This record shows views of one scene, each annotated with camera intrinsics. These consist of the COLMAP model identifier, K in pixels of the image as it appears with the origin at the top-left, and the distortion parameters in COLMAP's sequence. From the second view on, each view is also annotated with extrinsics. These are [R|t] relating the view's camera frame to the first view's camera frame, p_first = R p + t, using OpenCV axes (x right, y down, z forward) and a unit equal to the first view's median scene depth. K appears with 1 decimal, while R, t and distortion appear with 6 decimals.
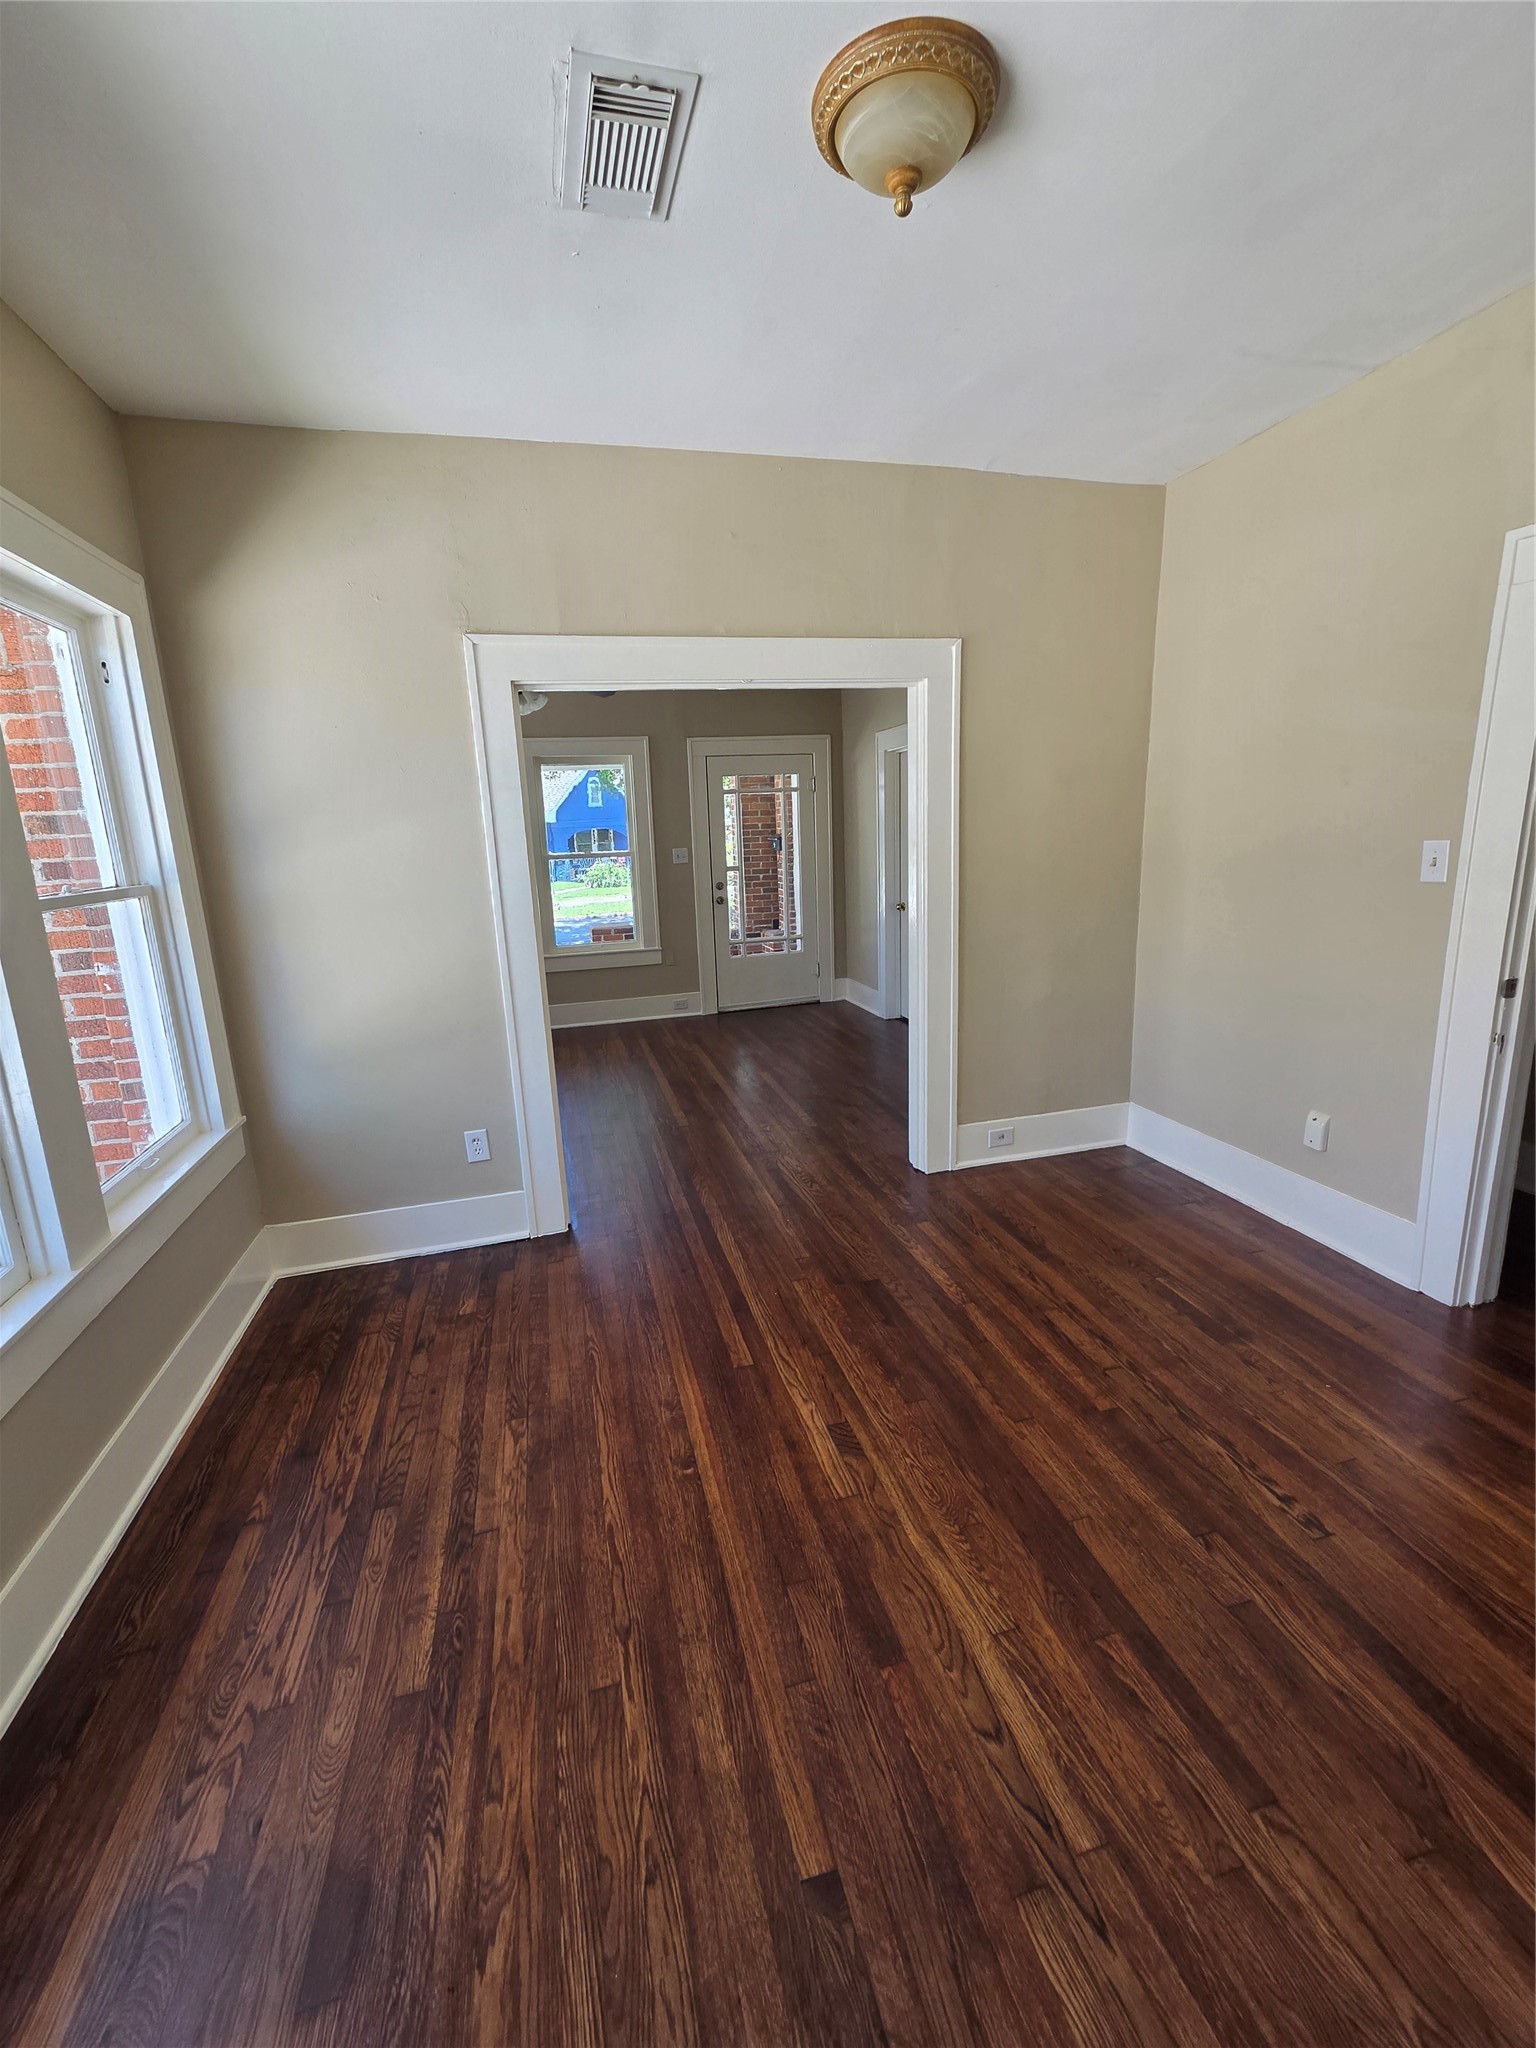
lens RADIAL K [[838.3, 0, 761.8], [0, 838.3, 1009.5], [0, 0, 1]] dist [-0.000827, 0.001724]
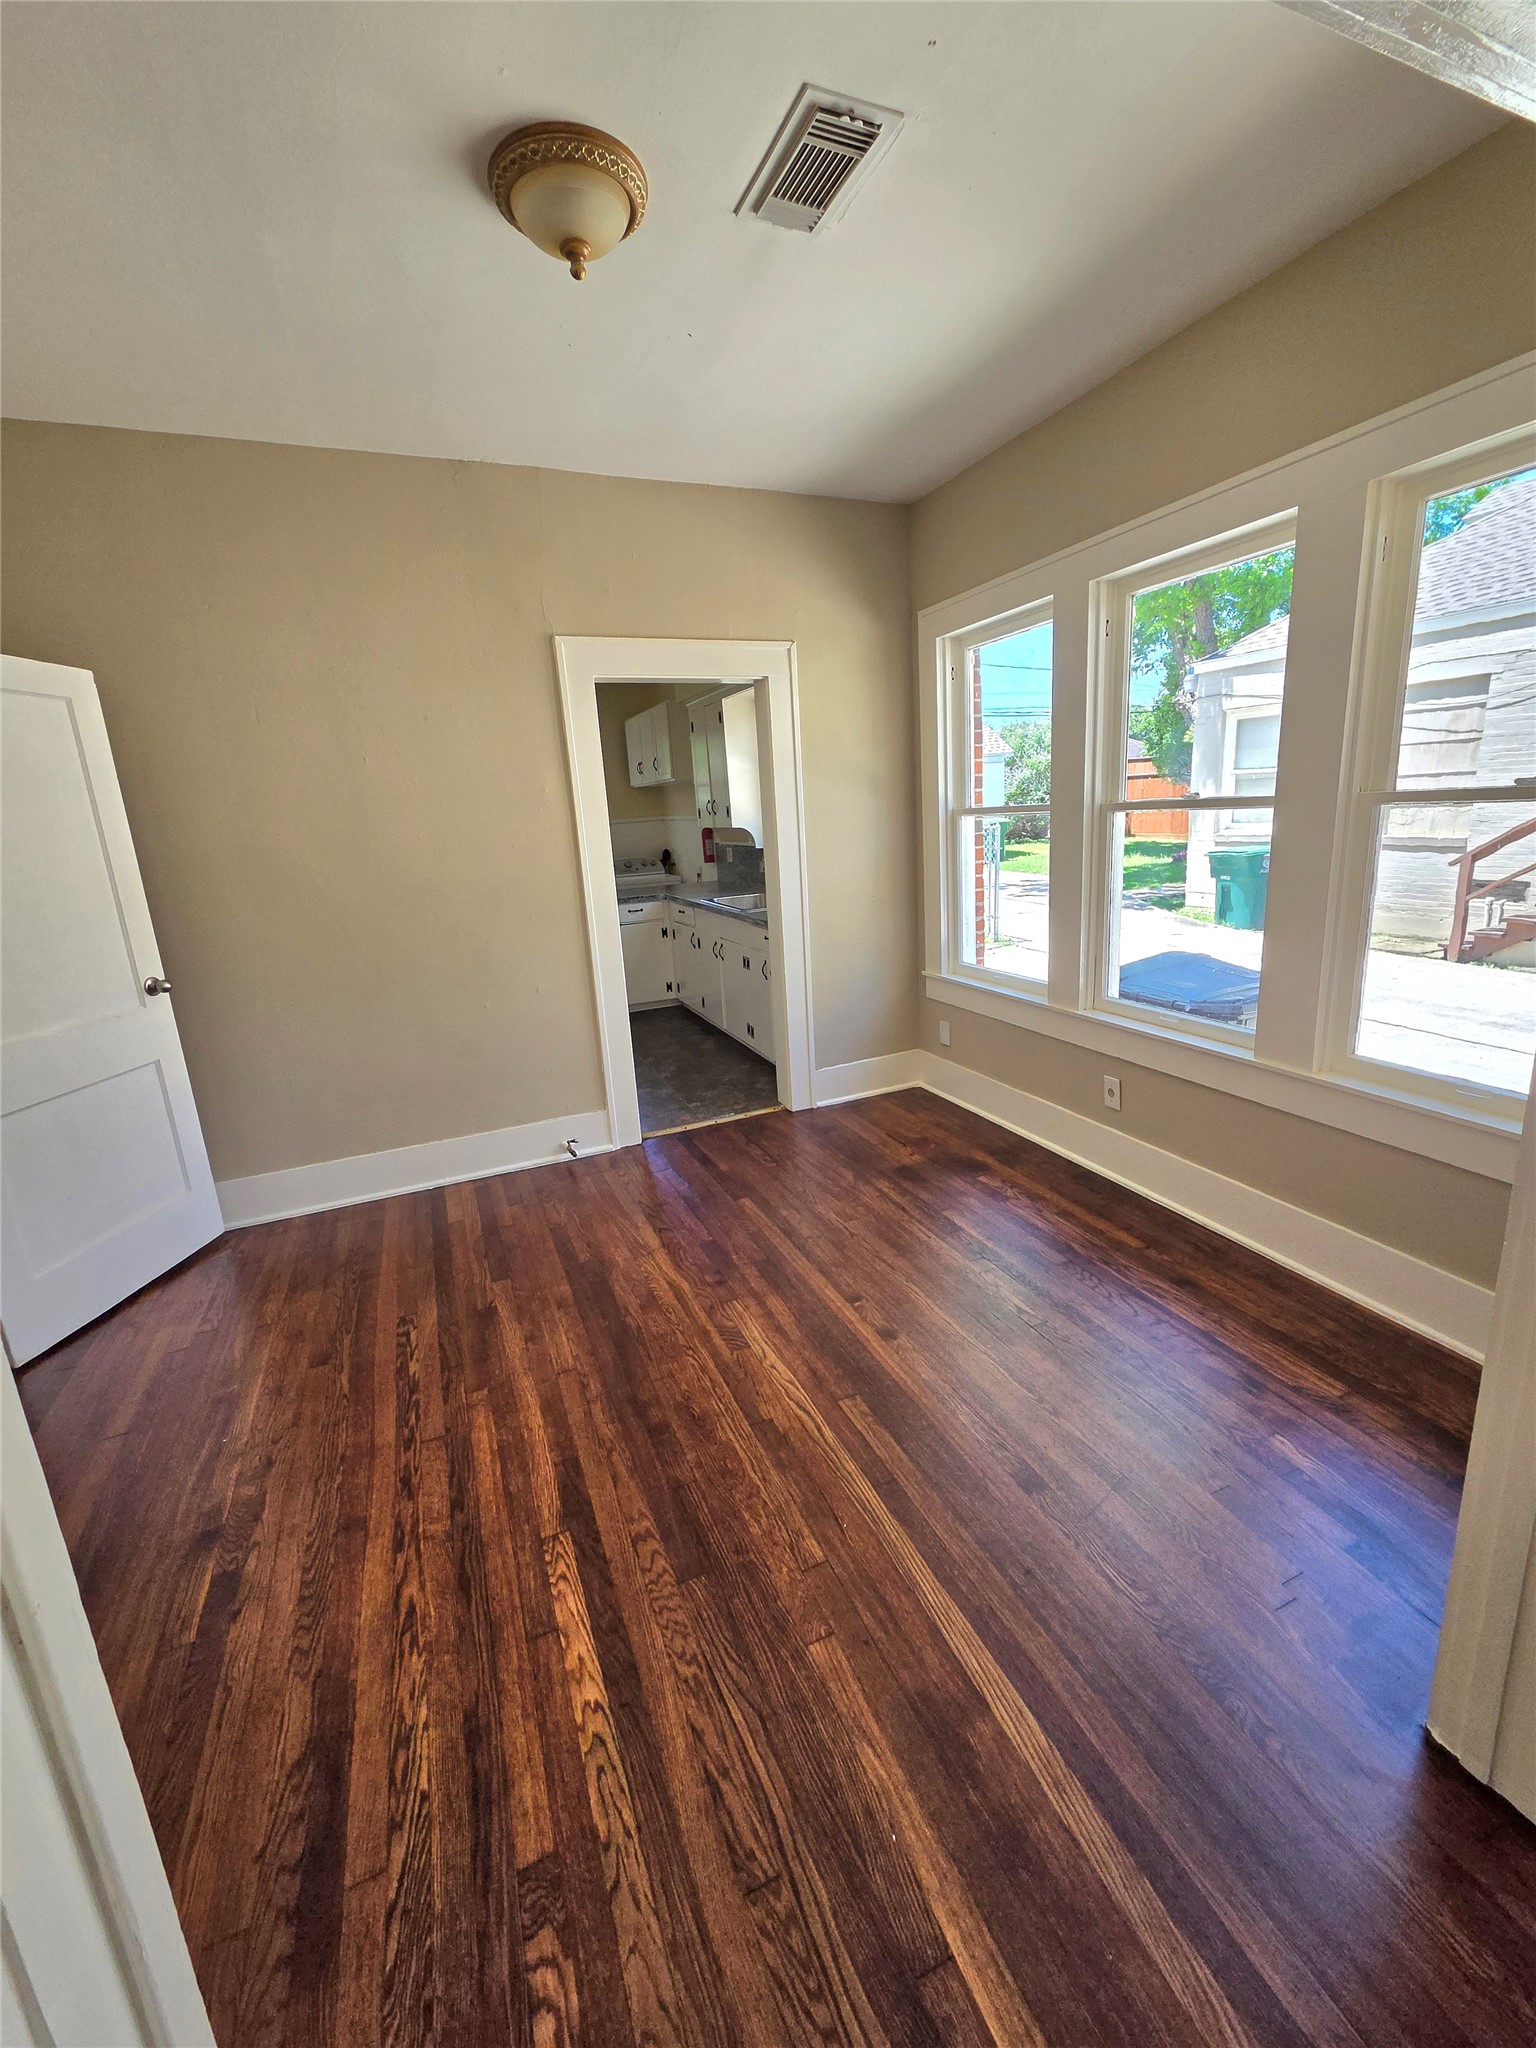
lens RADIAL K [[838.3, 0, 773.7], [0, 838.3, 1016.7], [0, 0, 1]] dist [-0.000827, 0.001724]
pose [[-0.983727, 0.129192, -0.124863, 0.122978], [0.061431, 0.894924, 0.441970, -0.353427], [0.168842, 0.427107, -0.888297, 1.727060]]
